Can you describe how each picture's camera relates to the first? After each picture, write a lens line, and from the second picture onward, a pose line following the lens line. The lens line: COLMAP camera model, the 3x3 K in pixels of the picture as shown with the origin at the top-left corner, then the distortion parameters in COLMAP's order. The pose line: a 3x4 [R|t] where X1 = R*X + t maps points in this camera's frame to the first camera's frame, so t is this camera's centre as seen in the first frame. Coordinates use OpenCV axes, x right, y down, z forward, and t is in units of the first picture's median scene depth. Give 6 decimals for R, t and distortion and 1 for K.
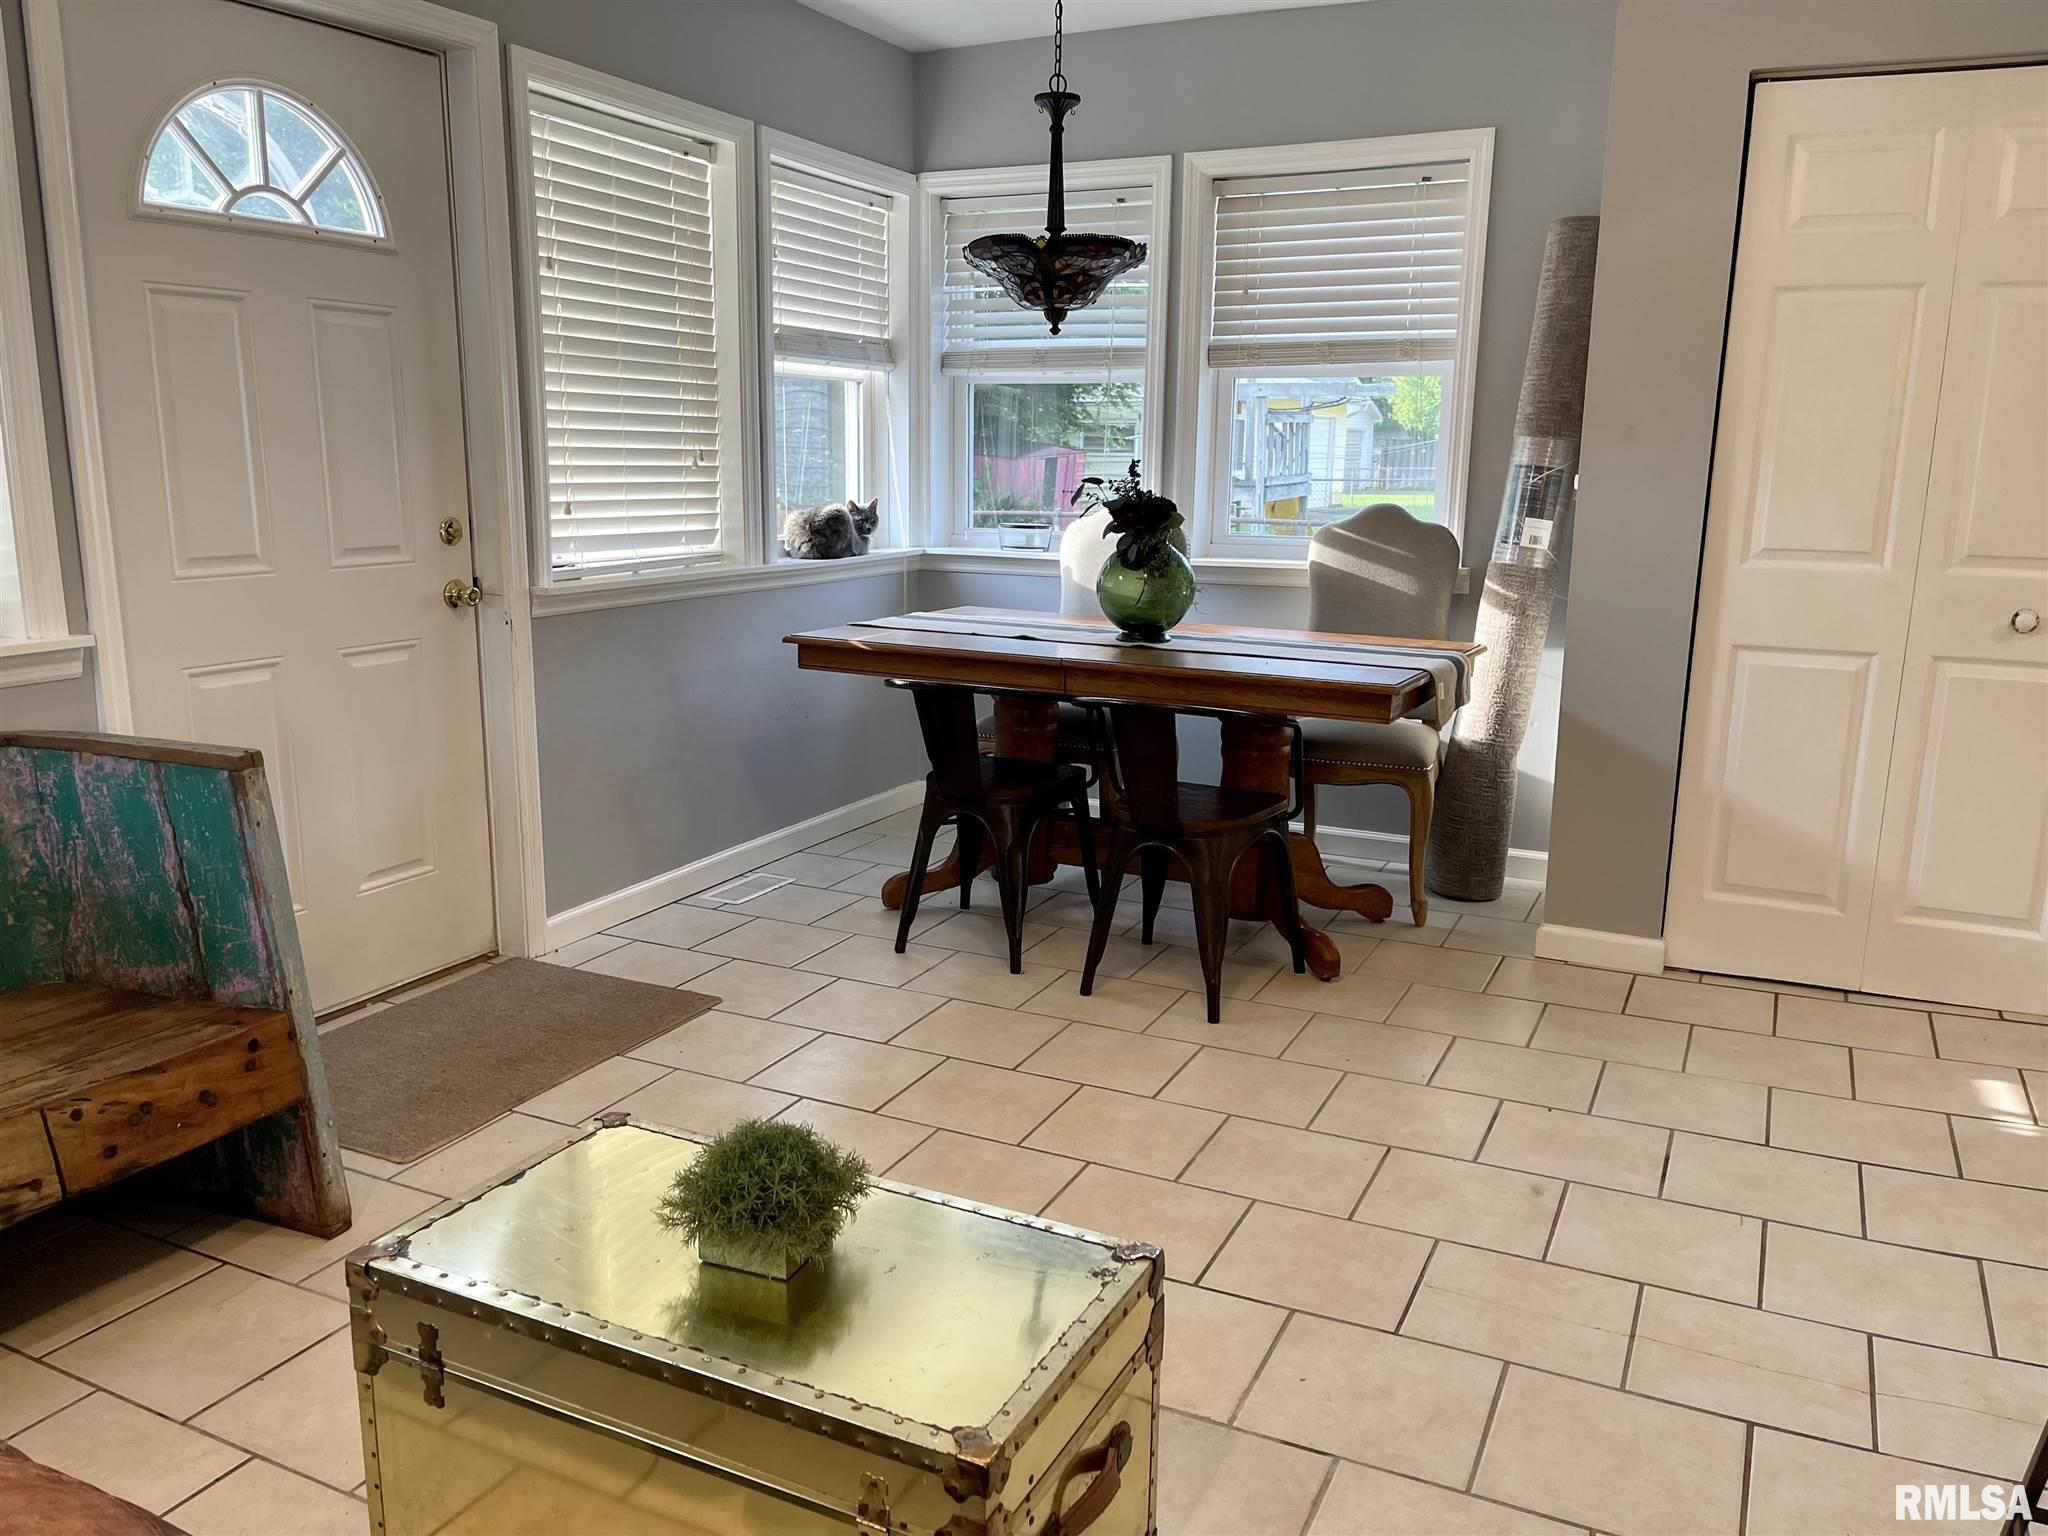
lens RADIAL K [[1558.1, 0, 1024.0], [0, 1558.1, 768.0], [0, 0, 1]] dist [0.074938, -0.097636]
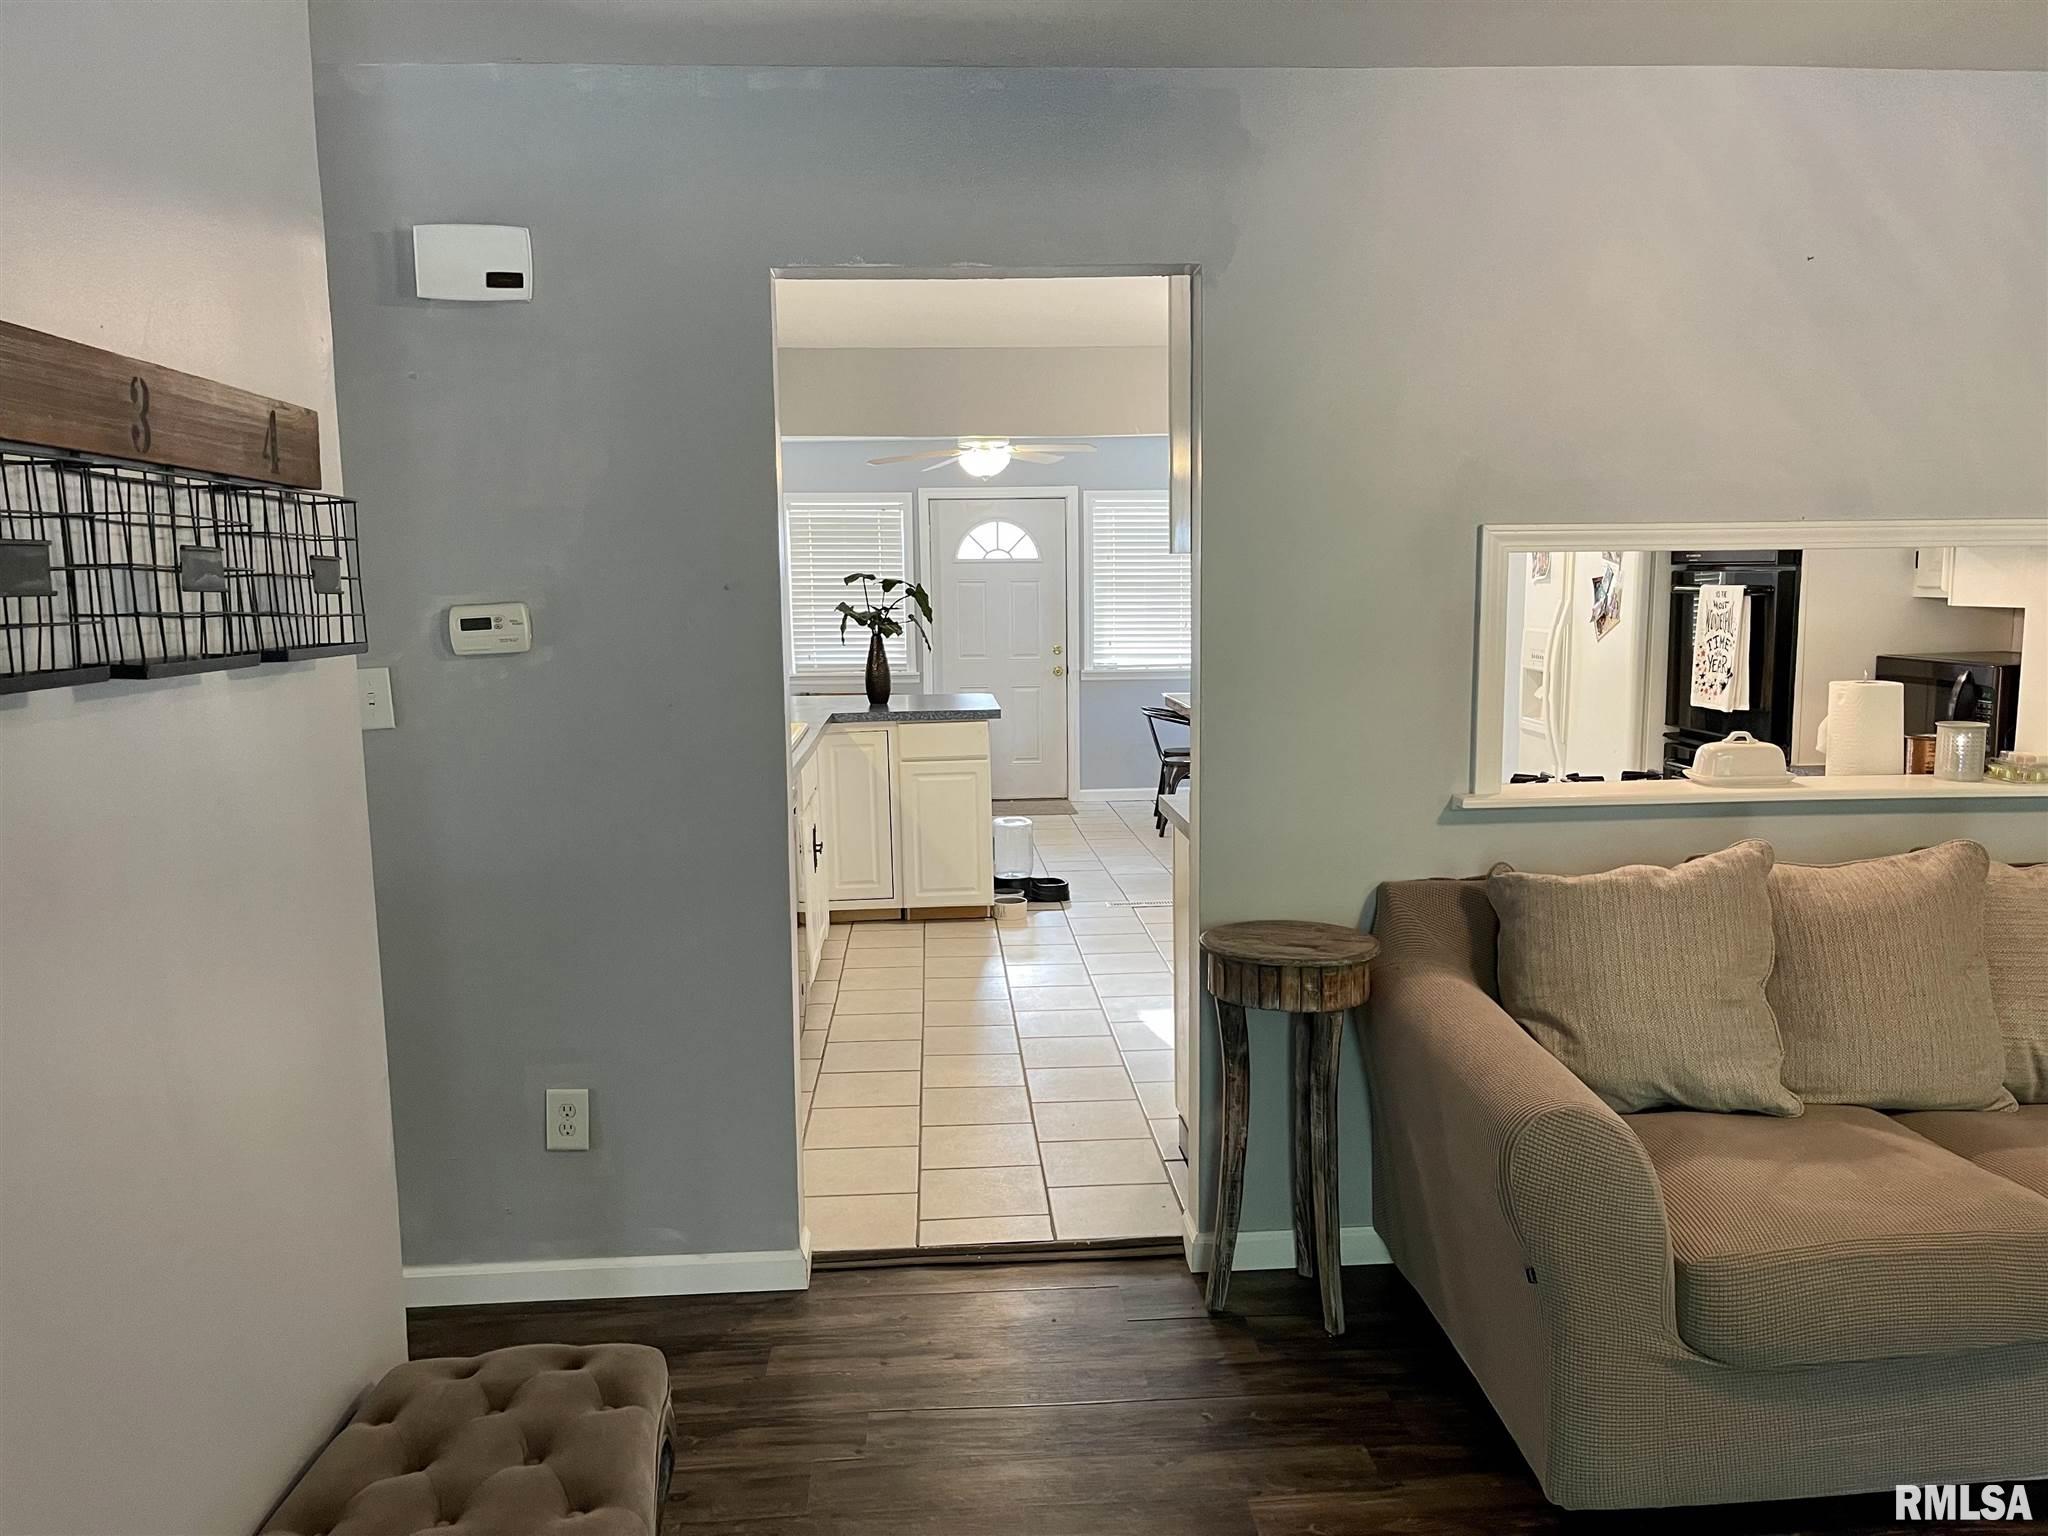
lens RADIAL K [[1546.2, 0, 1022.4], [0, 1546.2, 788.9], [0, 0, 1]] dist [0.059924, -0.085935]
pose [[0.484529, 0.088639, -0.870273, 2.209946], [-0.161839, 0.986762, 0.010399, 0.090666], [0.859674, 0.135805, 0.492460, -0.473696]]
